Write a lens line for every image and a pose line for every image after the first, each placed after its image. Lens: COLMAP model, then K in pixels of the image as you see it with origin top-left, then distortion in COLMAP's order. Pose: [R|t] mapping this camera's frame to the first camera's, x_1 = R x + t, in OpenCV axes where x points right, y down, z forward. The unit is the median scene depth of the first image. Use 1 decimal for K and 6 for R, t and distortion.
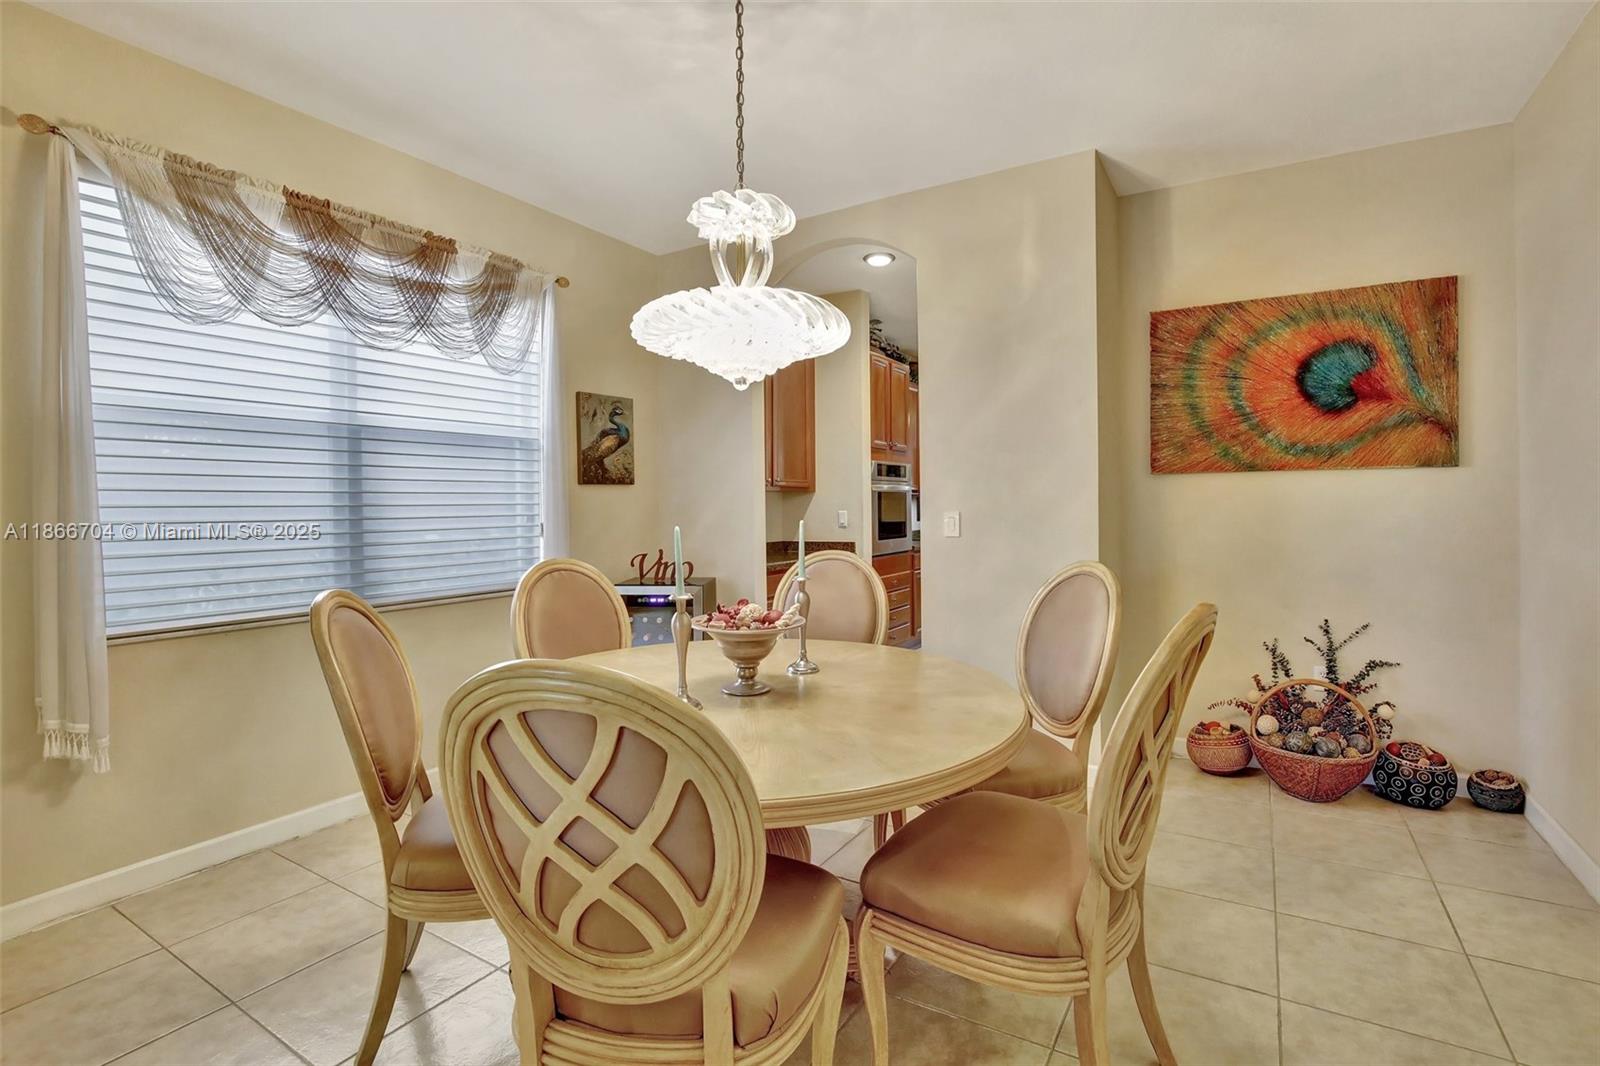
lens RADIAL K [[754.6, 0, 795.0], [0, 754.6, 506.6], [0, 0, 1]] dist [-0.027108, 0.000129]
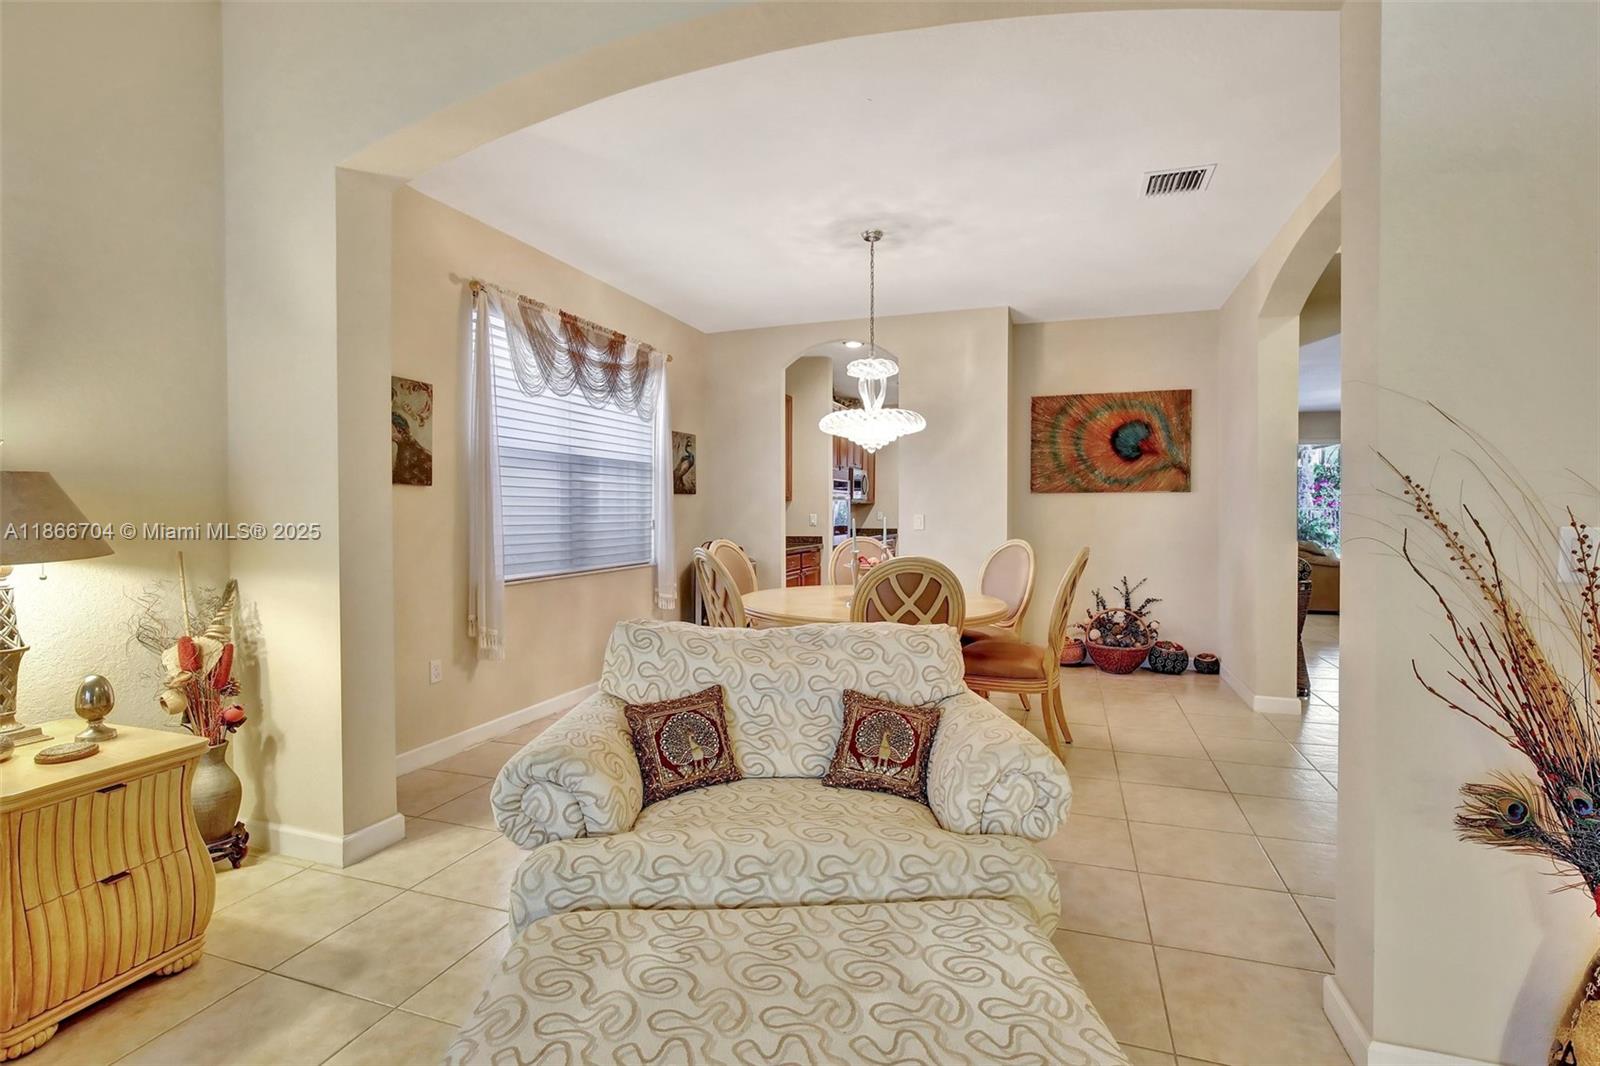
lens RADIAL K [[754.6, 0, 780.6], [0, 754.6, 513.9], [0, 0, 1]] dist [-0.027108, 0.000129]
pose [[0.980977, 0.009659, 0.193884, -0.450065], [-0.009424, 0.999953, -0.002138, 0.013760], [-0.193896, 0.000270, 0.981022, -0.610299]]
